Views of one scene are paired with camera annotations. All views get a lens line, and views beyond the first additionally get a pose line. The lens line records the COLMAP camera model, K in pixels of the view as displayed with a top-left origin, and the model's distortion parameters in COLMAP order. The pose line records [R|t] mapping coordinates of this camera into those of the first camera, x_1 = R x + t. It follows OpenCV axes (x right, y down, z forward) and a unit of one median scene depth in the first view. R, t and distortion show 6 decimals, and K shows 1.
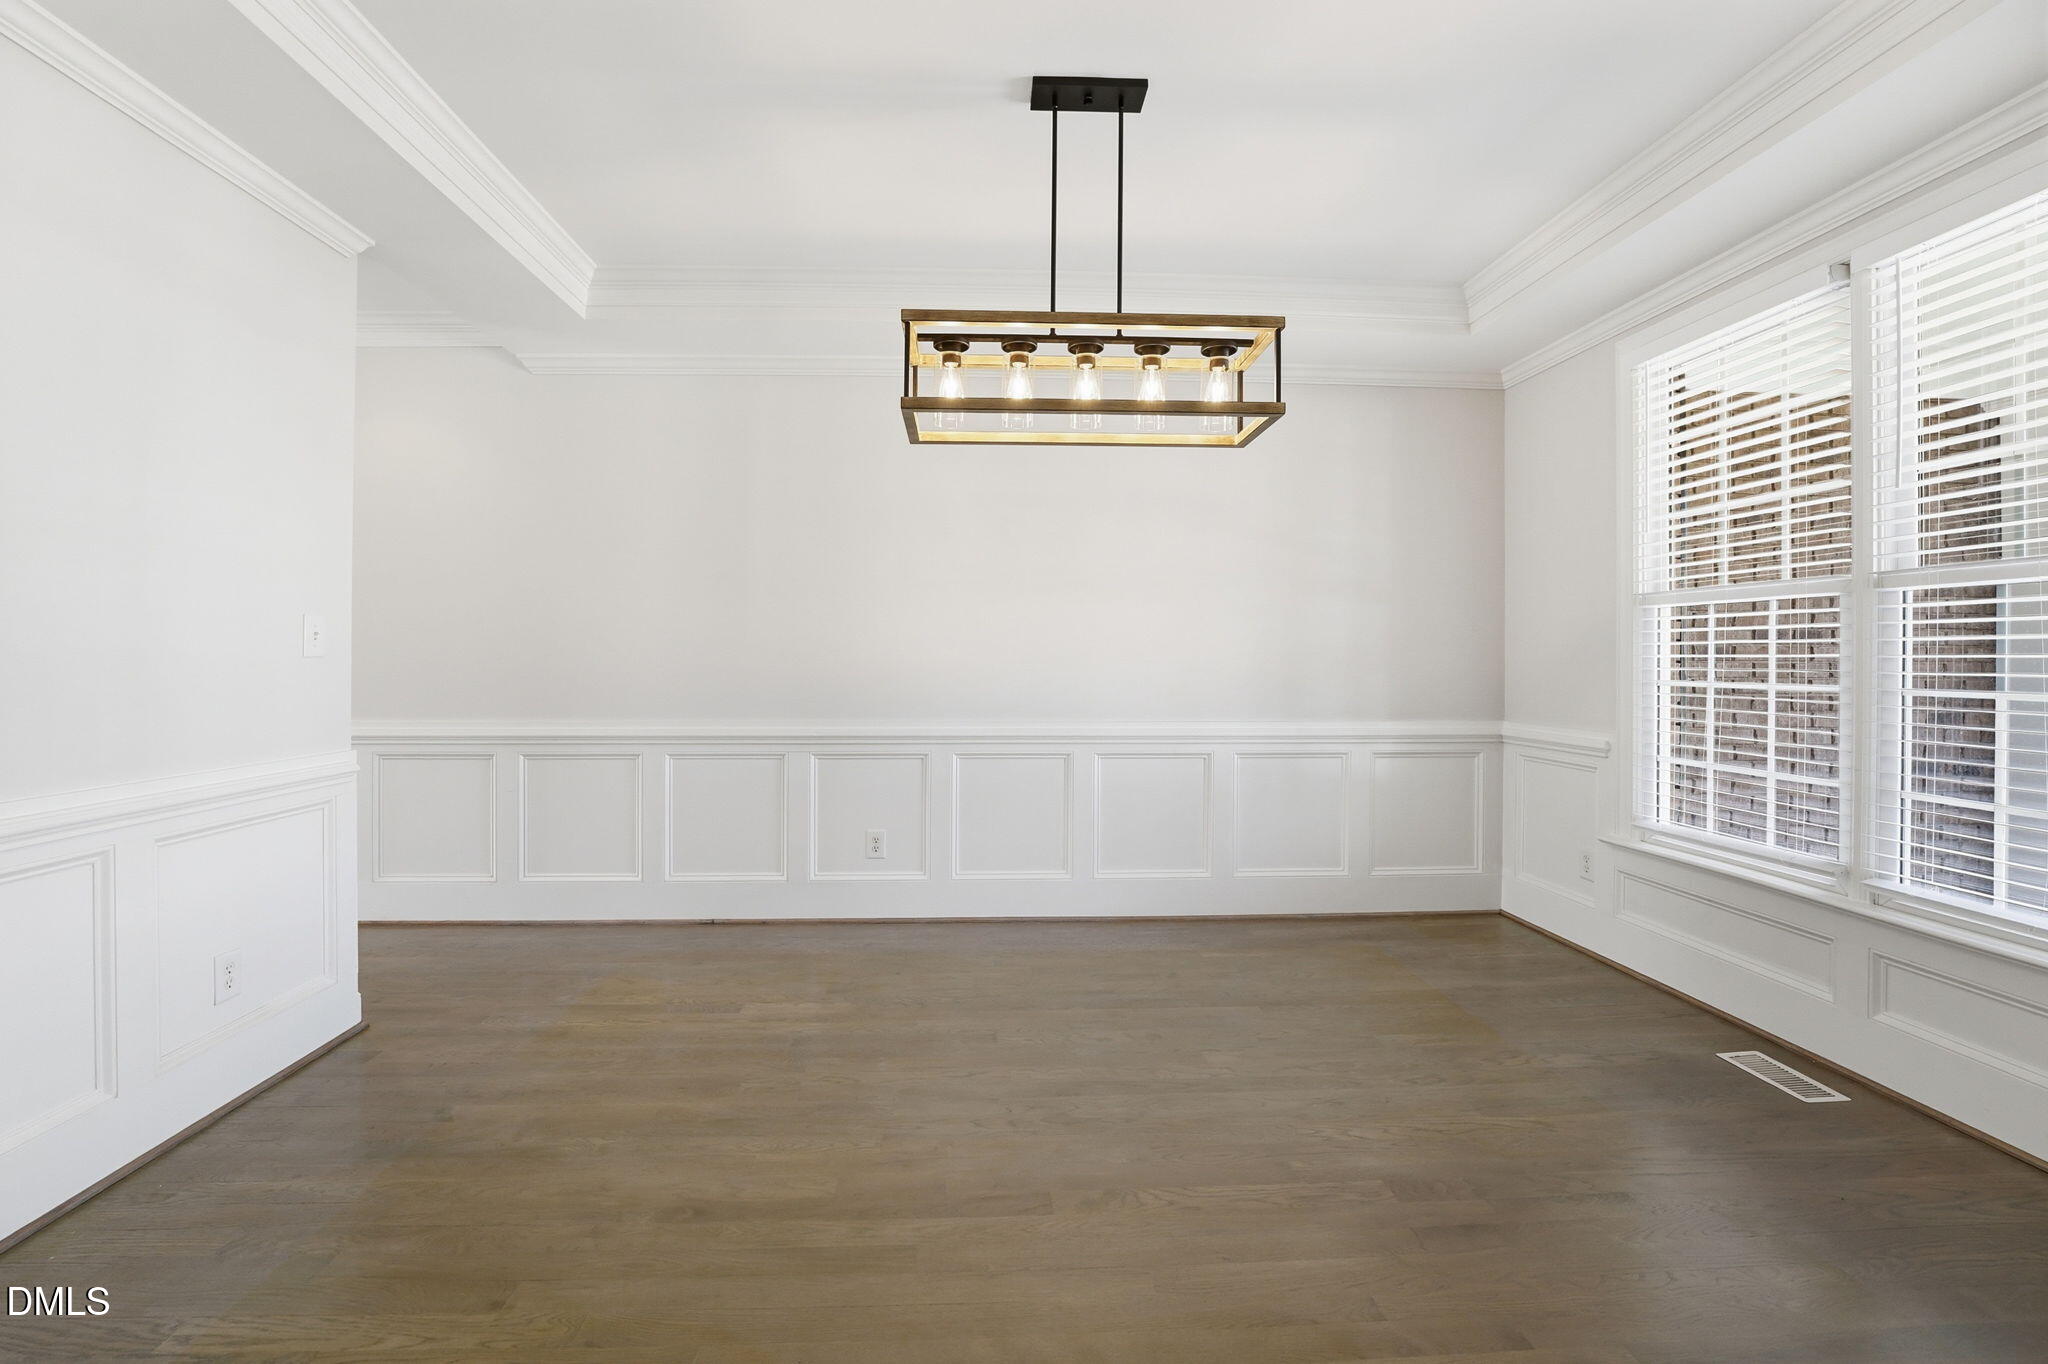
lens RADIAL K [[860.5, 0, 1014.0], [0, 860.5, 663.1], [0, 0, 1]] dist [-0.018358, -0.000057]
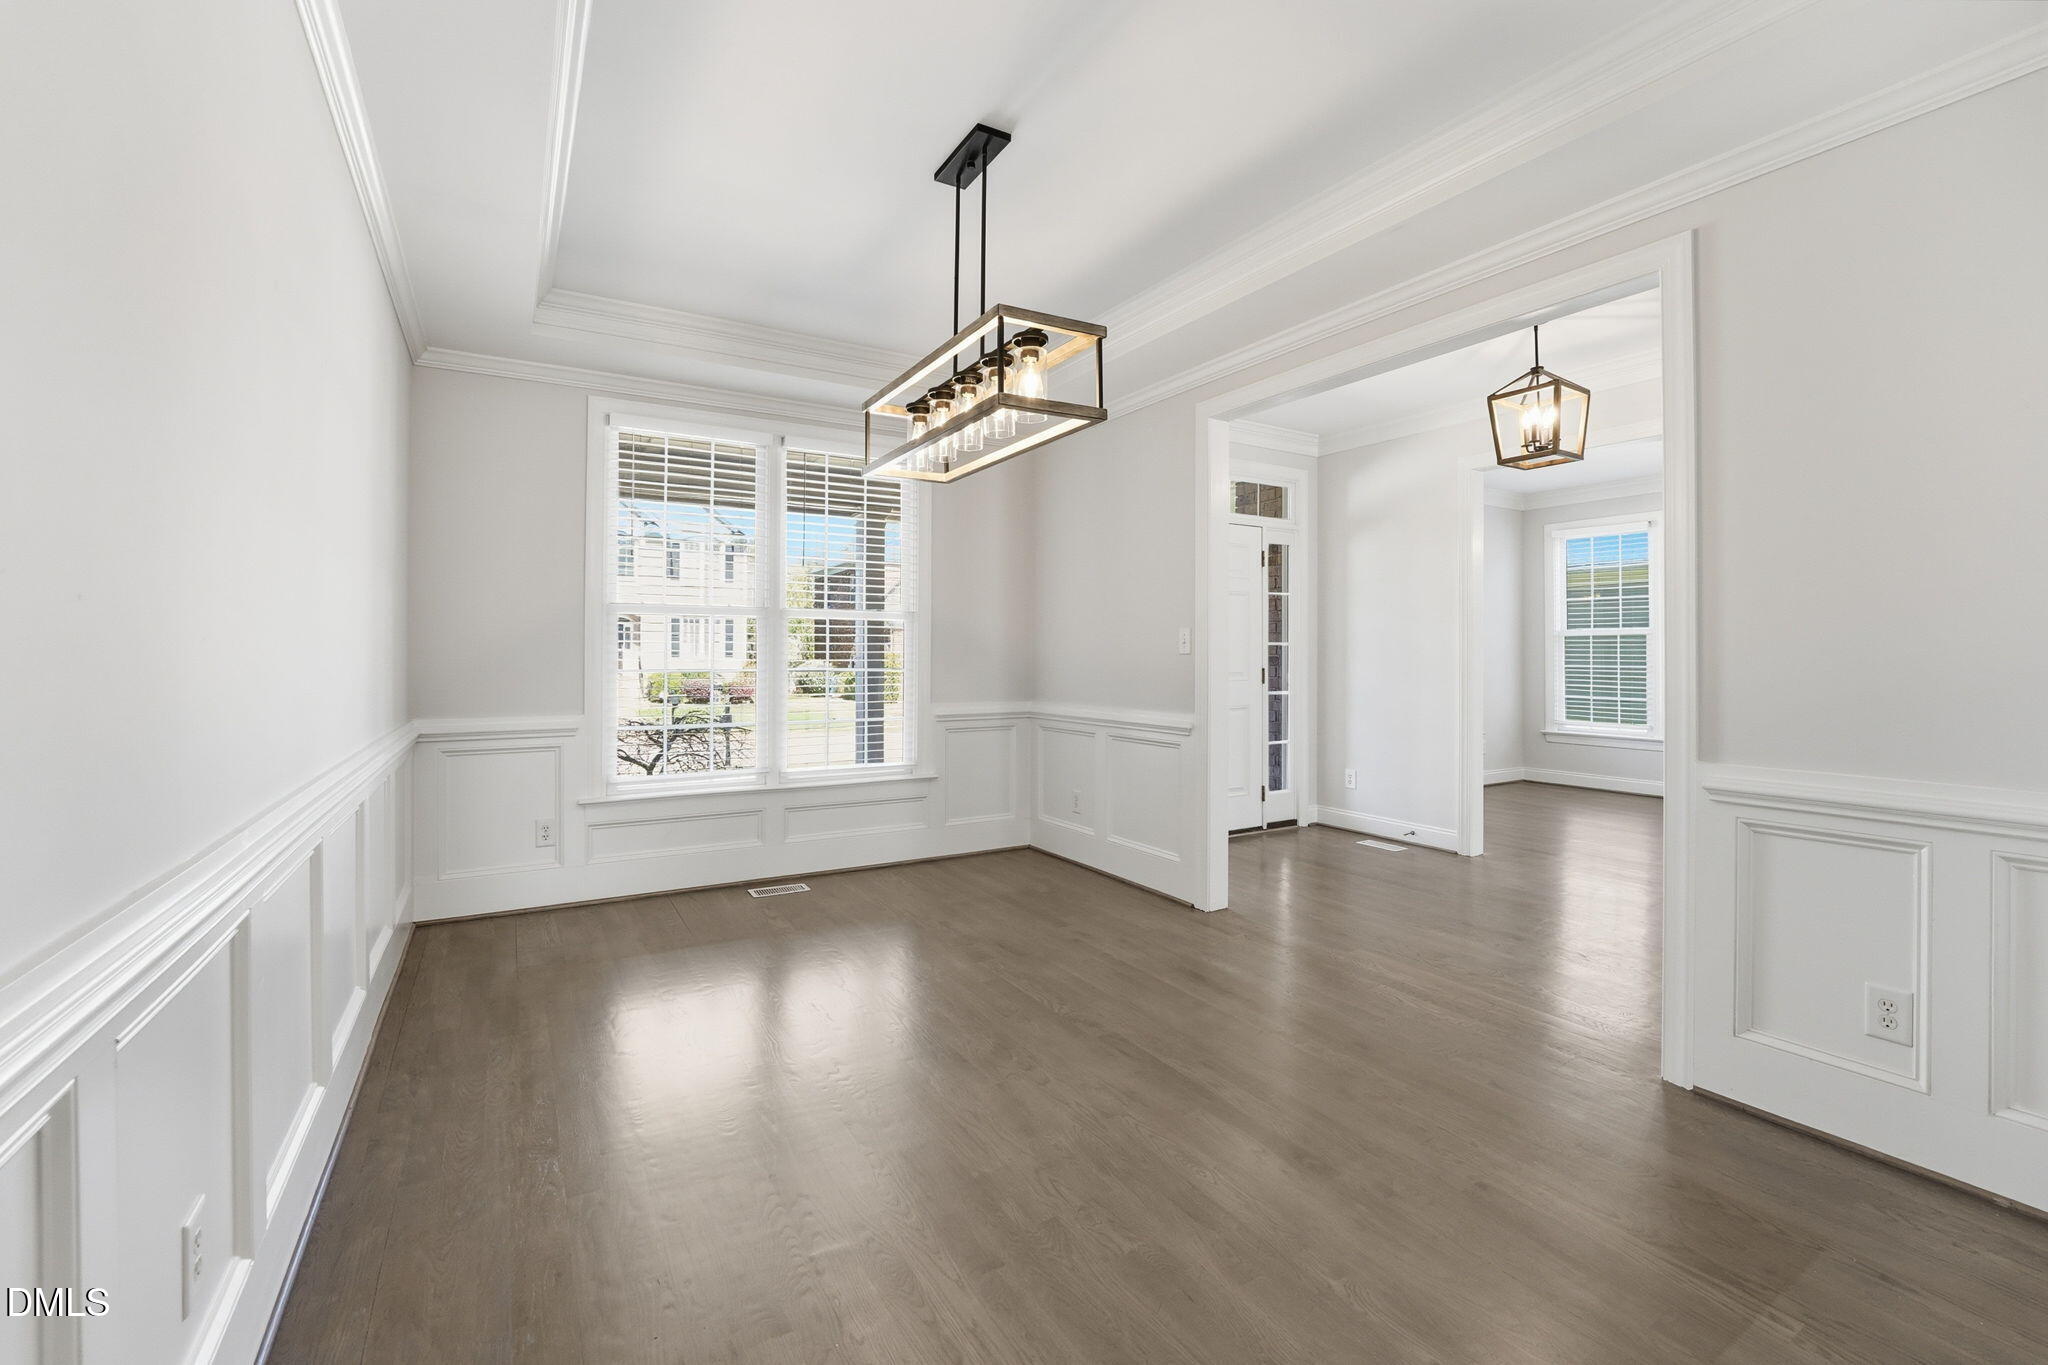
lens RADIAL K [[860.5, 0, 1014.0], [0, 860.5, 663.6], [0, 0, 1]] dist [-0.018358, -0.000057]
pose [[-0.467252, -0.005923, 0.884104, -0.945704], [0.001091, 0.999973, 0.007276, 0.008156], [-0.884123, 0.004364, -0.467233, 1.493210]]
